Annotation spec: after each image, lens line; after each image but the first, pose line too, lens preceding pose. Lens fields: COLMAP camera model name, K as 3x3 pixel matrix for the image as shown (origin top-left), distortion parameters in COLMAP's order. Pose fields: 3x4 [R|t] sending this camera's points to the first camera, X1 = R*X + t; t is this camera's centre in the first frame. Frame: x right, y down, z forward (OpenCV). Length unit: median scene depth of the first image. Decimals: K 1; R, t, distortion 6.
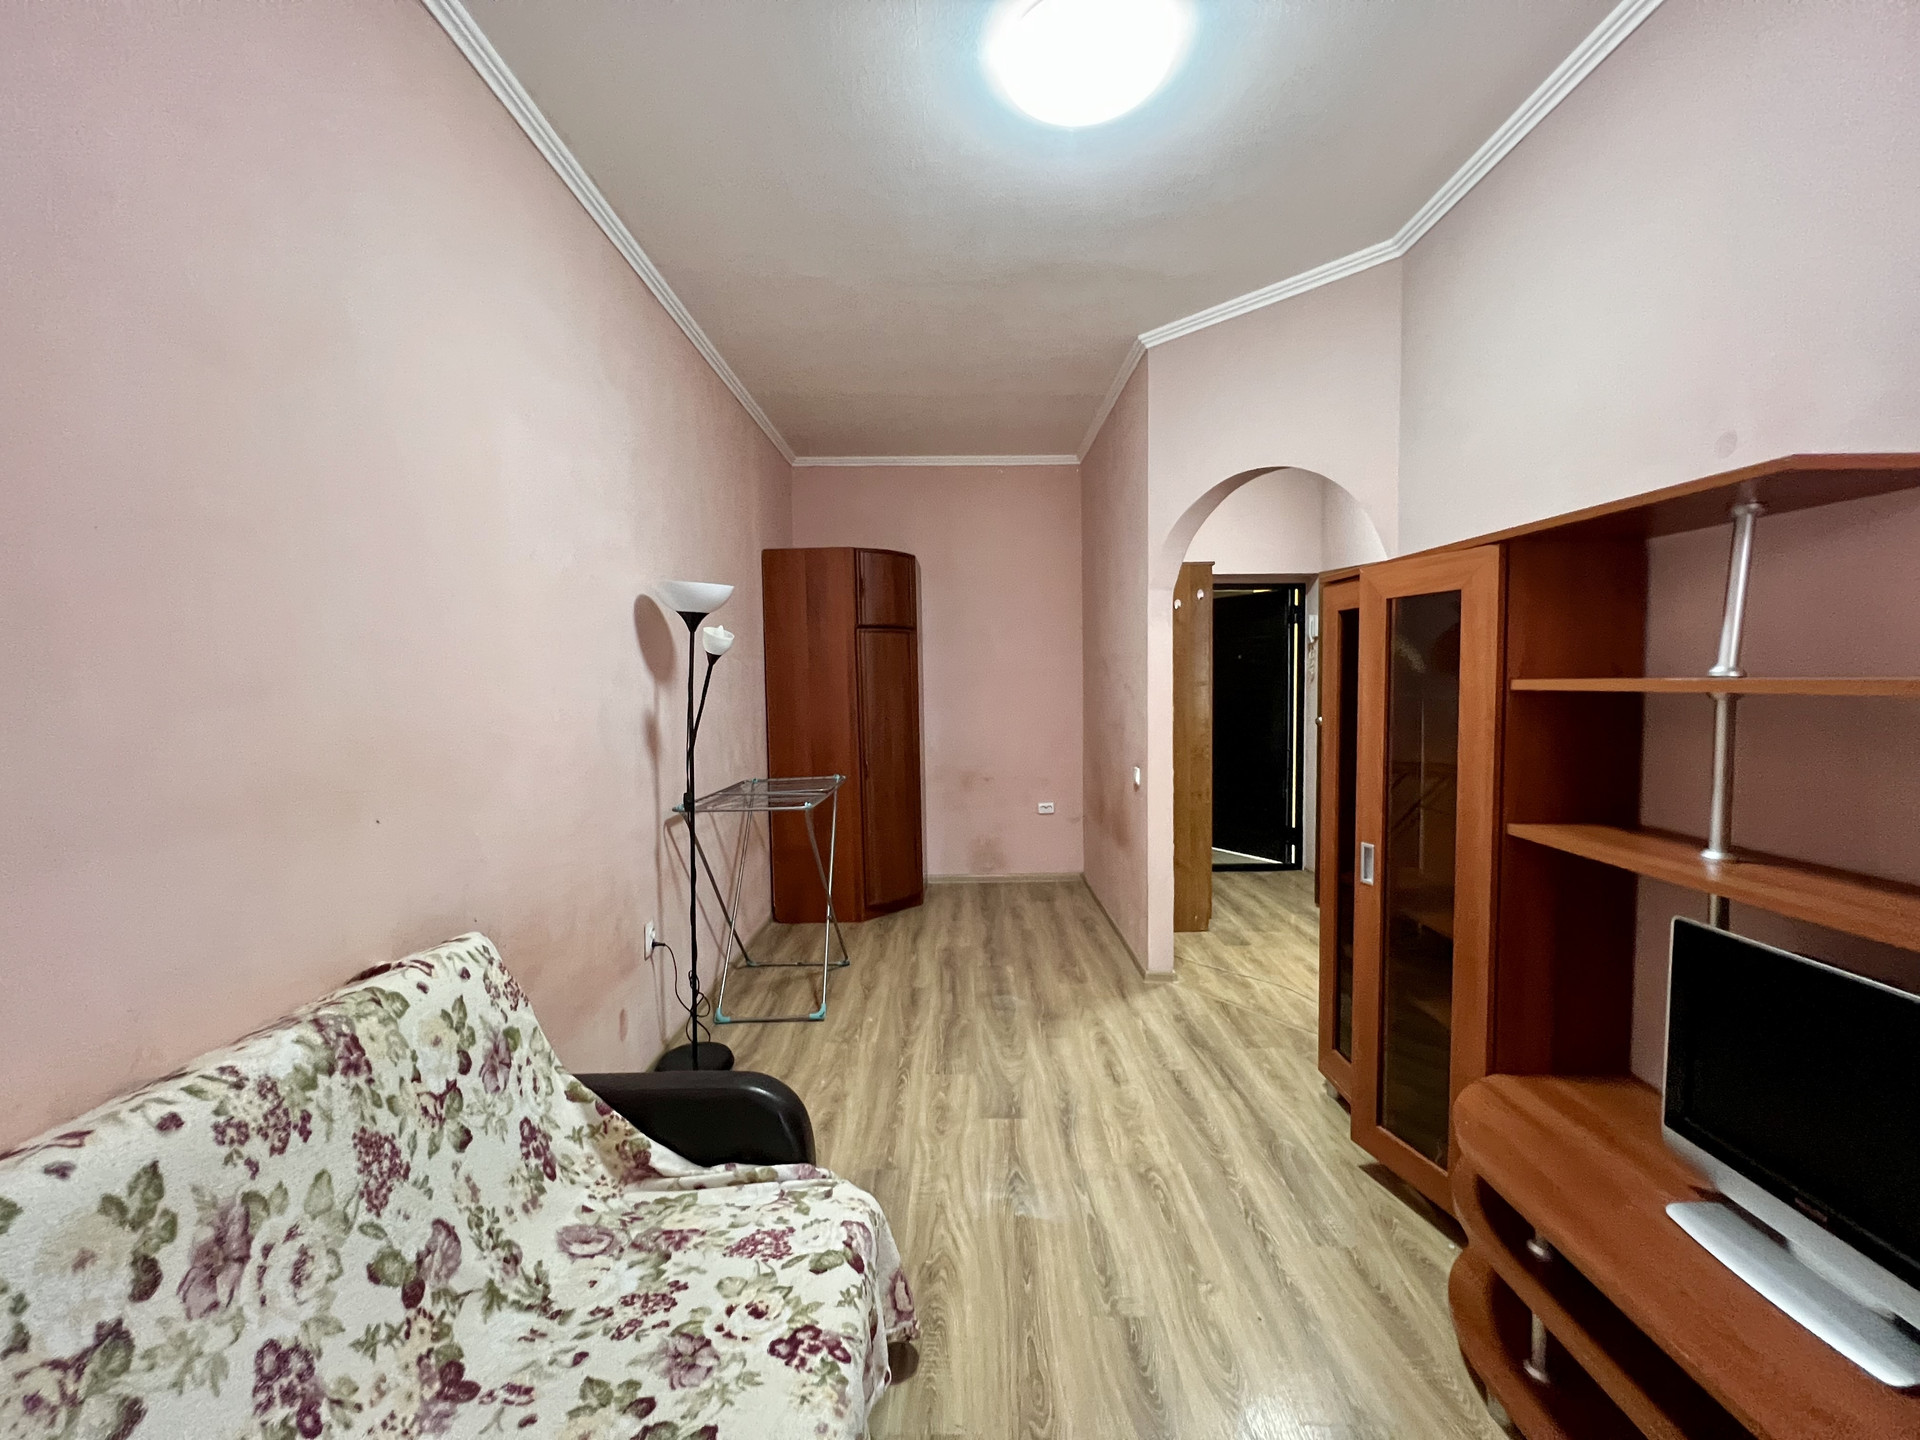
lens RADIAL K [[769.5, 0, 959.9], [0, 769.5, 721.3], [0, 0, 1]] dist [-0.000844, 0.000045]
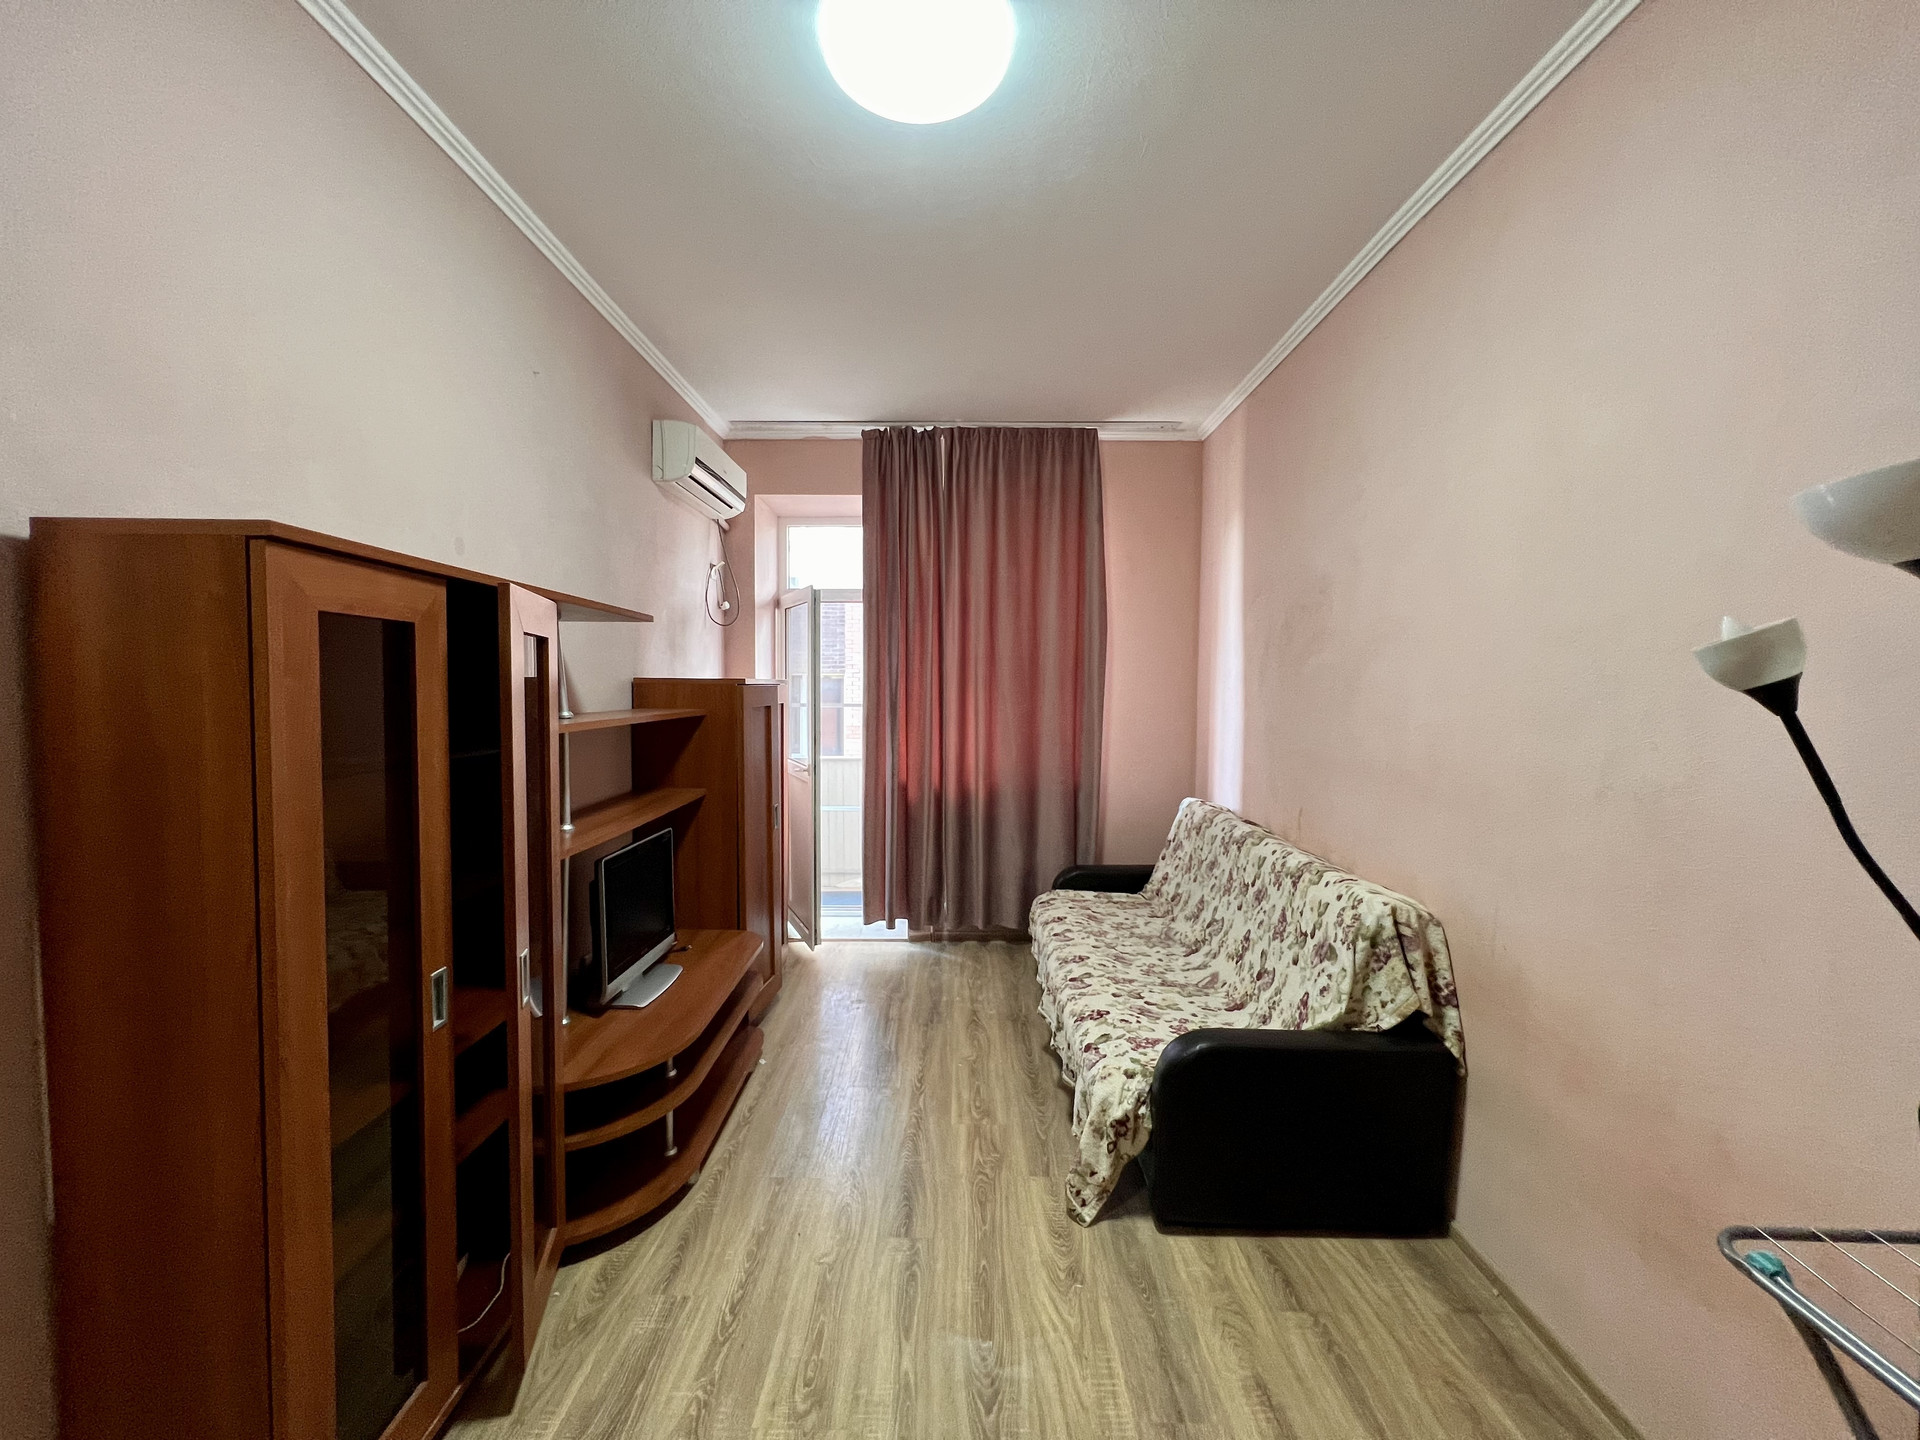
lens RADIAL K [[769.5, 0, 957.3], [0, 769.5, 718.1], [0, 0, 1]] dist [-0.000844, 0.000045]
pose [[-0.999951, 0.009605, 0.002379, 0.163239], [0.009791, 0.995255, 0.096803, -0.229859], [-0.001438, 0.096821, -0.995301, 2.854912]]
